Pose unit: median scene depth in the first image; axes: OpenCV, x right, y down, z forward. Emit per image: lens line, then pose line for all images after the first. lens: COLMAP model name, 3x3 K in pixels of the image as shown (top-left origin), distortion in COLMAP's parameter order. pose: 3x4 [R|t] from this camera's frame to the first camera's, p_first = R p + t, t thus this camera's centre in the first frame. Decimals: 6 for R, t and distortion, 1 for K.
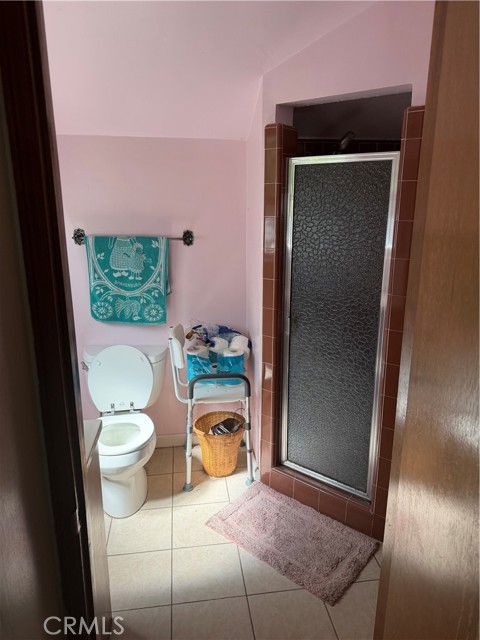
lens RADIAL K [[447.8, 0, 237.1], [0, 447.8, 323.1], [0, 0, 1]] dist [0.004081, -0.009775]
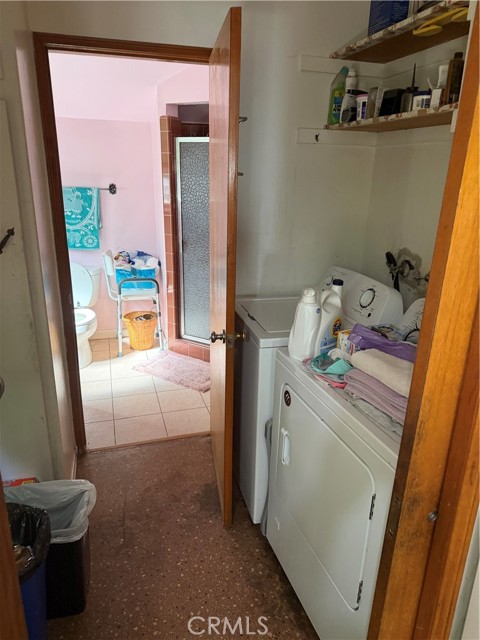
lens RADIAL K [[447.8, 0, 244.6], [0, 447.8, 318.7], [0, 0, 1]] dist [0.004081, -0.009775]
pose [[0.984852, -0.035765, 0.169671, 0.051368], [0.022514, 0.996589, 0.079389, 0.126538], [-0.171931, -0.074367, 0.982298, -0.541690]]
